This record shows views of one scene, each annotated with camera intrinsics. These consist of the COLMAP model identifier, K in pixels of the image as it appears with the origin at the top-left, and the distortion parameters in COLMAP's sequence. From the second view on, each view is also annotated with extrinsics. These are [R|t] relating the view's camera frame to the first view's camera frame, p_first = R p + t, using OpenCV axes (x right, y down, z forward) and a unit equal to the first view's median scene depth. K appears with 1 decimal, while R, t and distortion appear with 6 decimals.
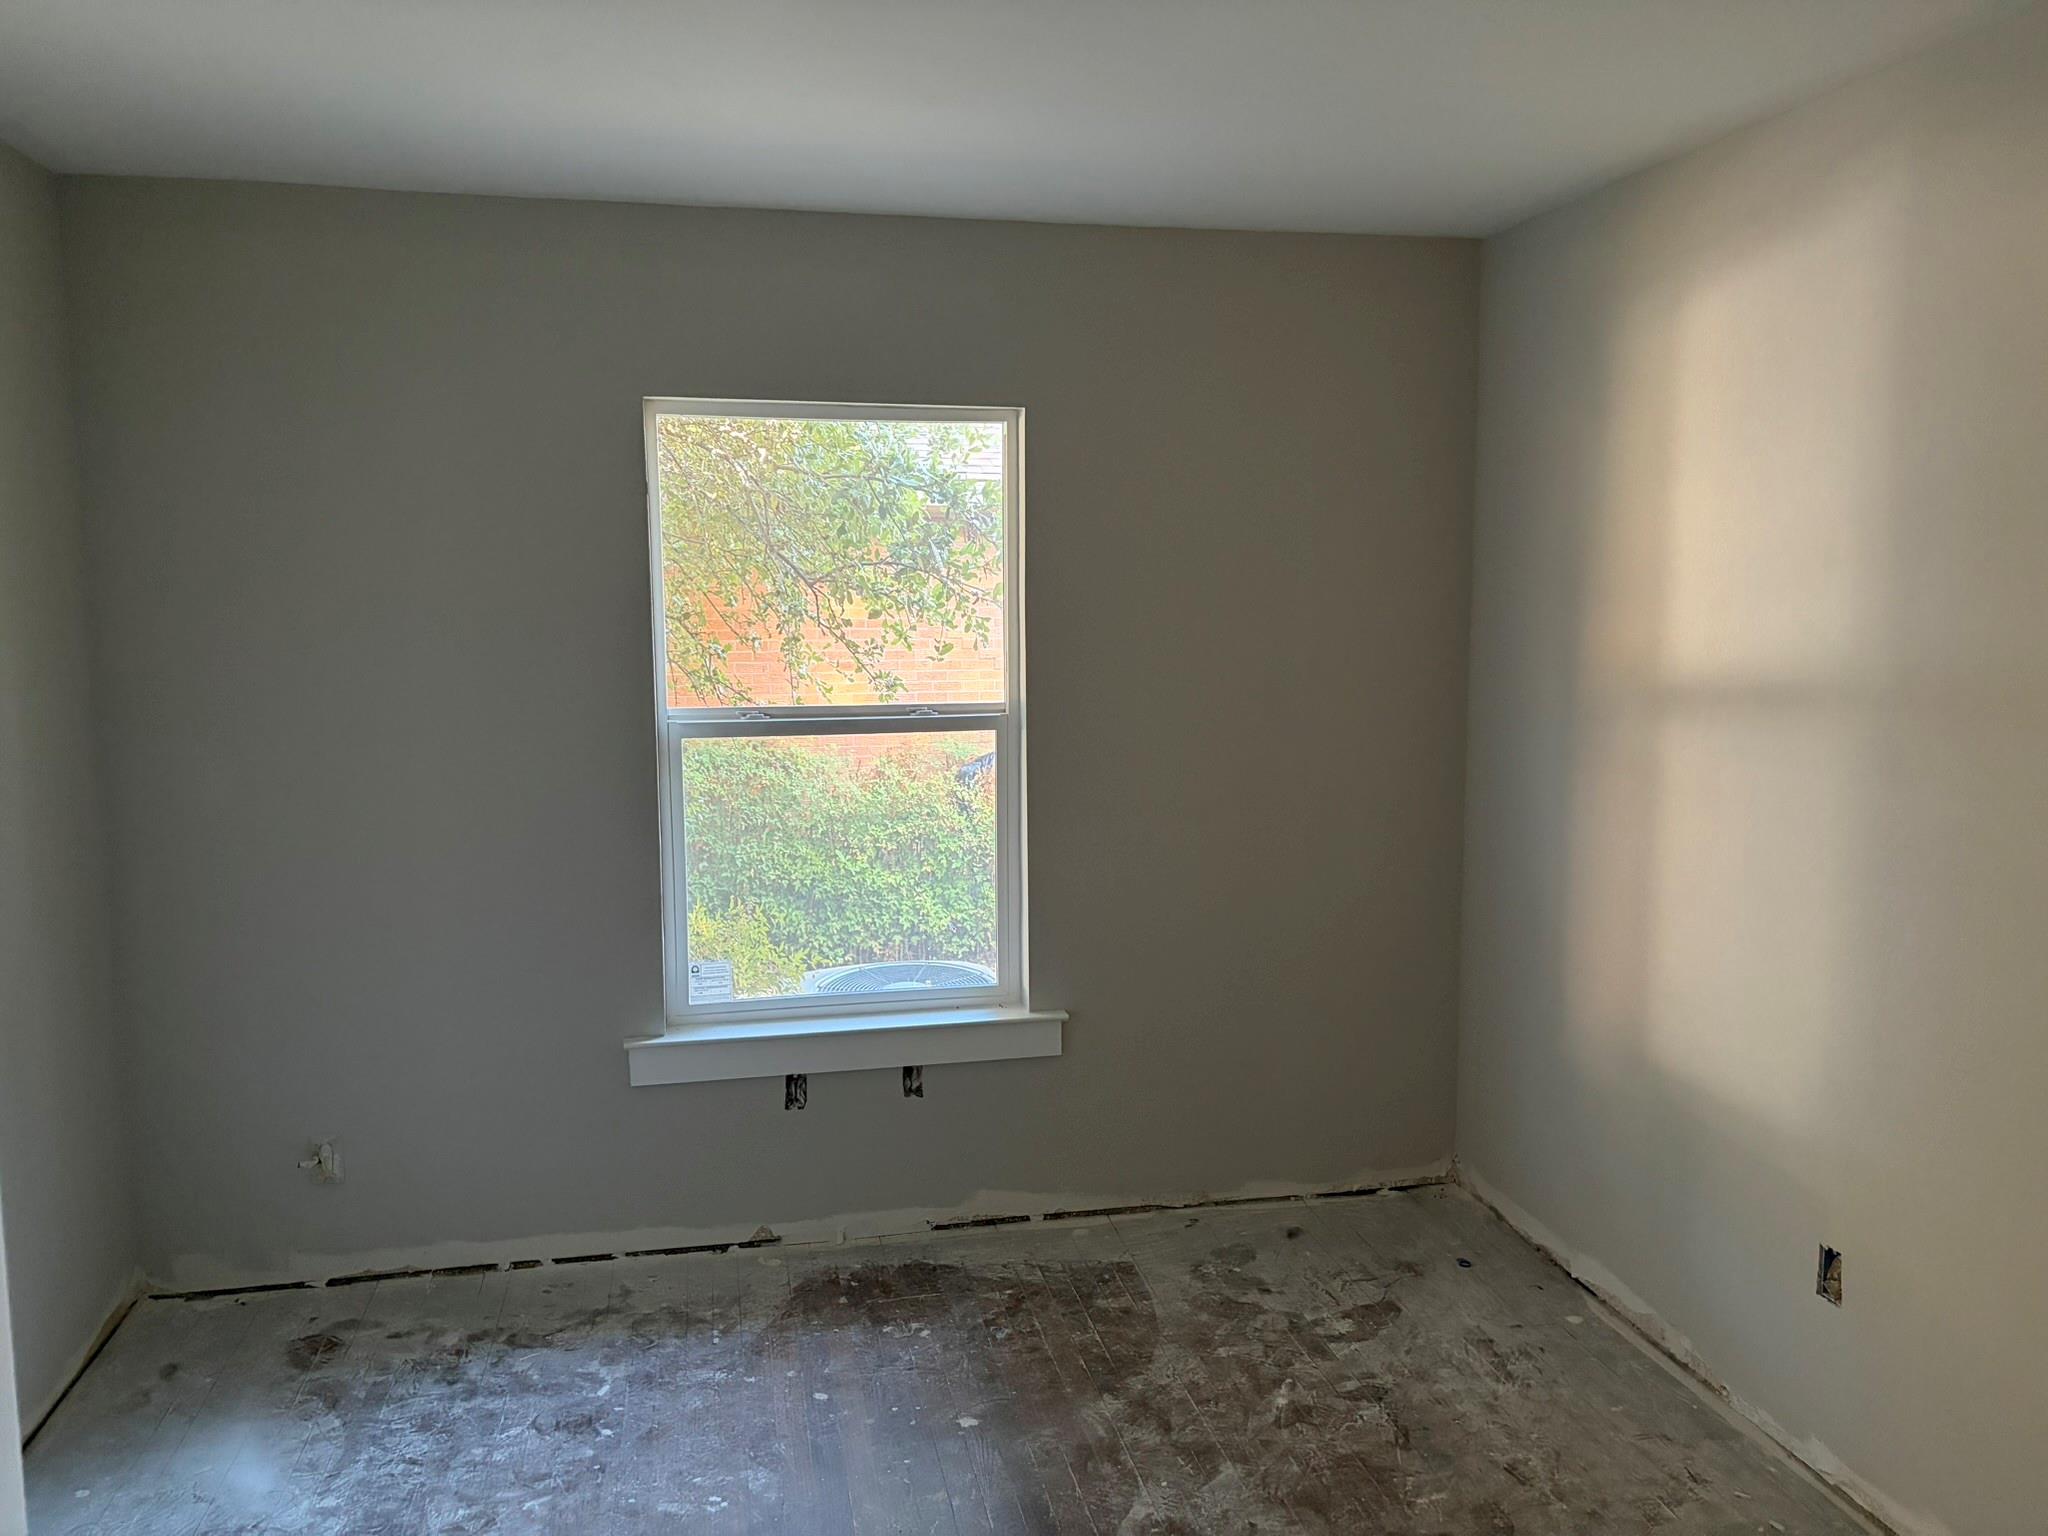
lens RADIAL K [[1555.0, 0, 1024.0], [0, 1555.0, 768.0], [0, 0, 1]] dist [0.056455, -0.064563]
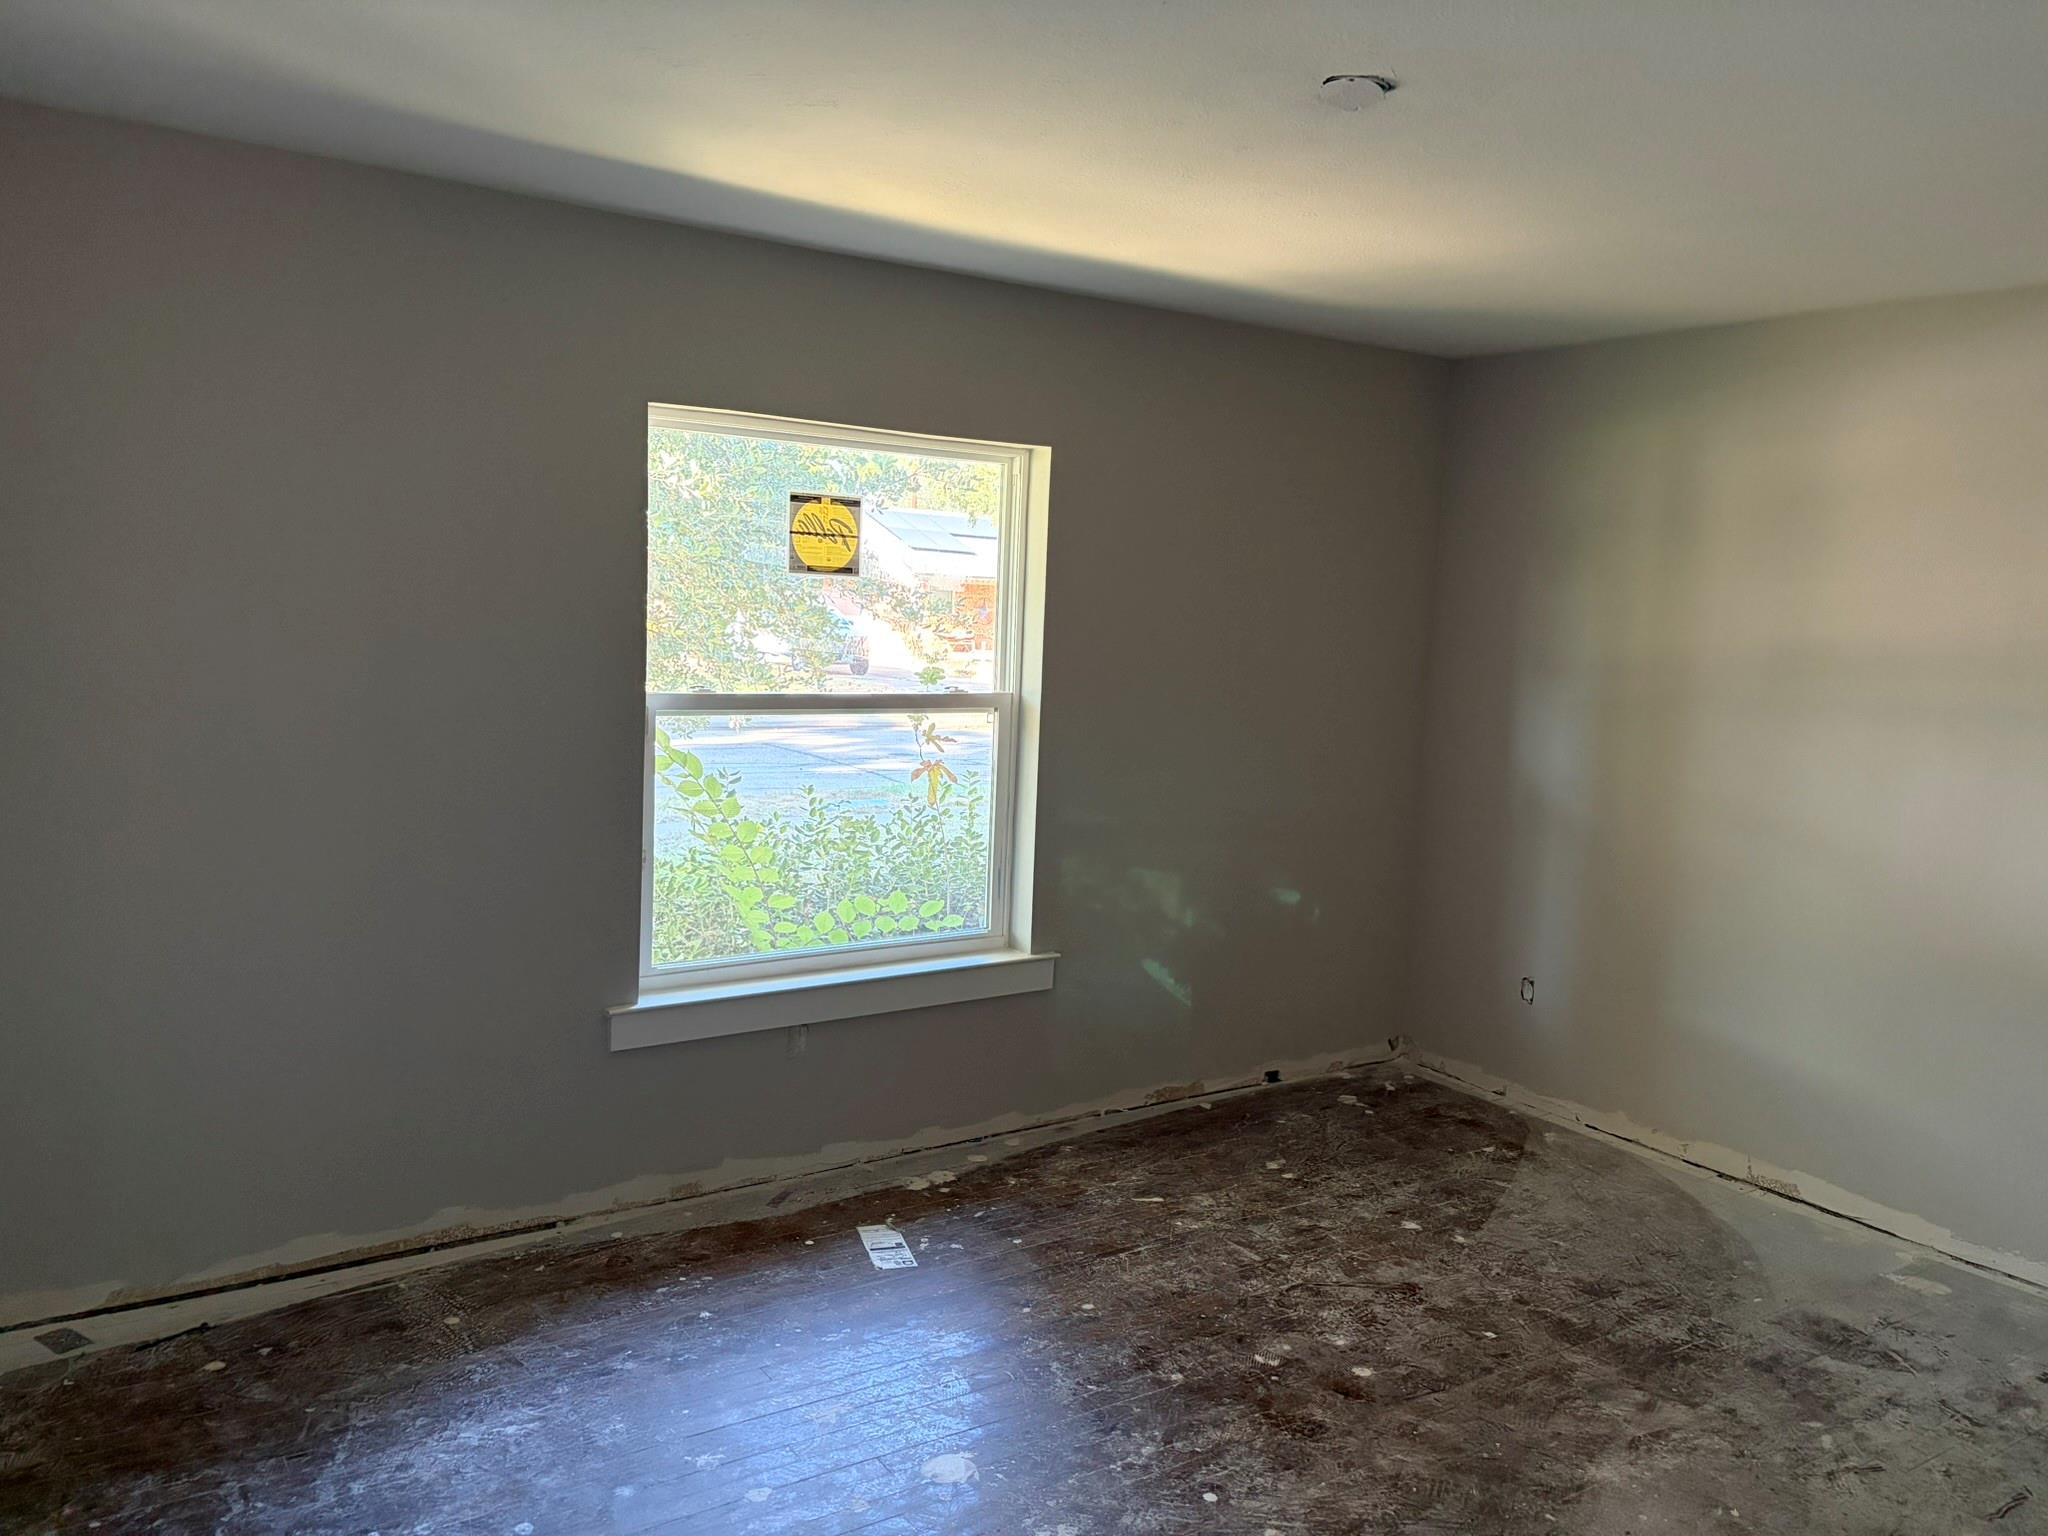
lens RADIAL K [[1555.0, 0, 1024.0], [0, 1555.0, 768.0], [0, 0, 1]] dist [0.056455, -0.064563]
pose [[0.923457, -0.004493, 0.383676, -0.439911], [0.003069, 0.999986, 0.004322, 0.010229], [-0.383690, -0.002813, 0.923458, -0.086891]]
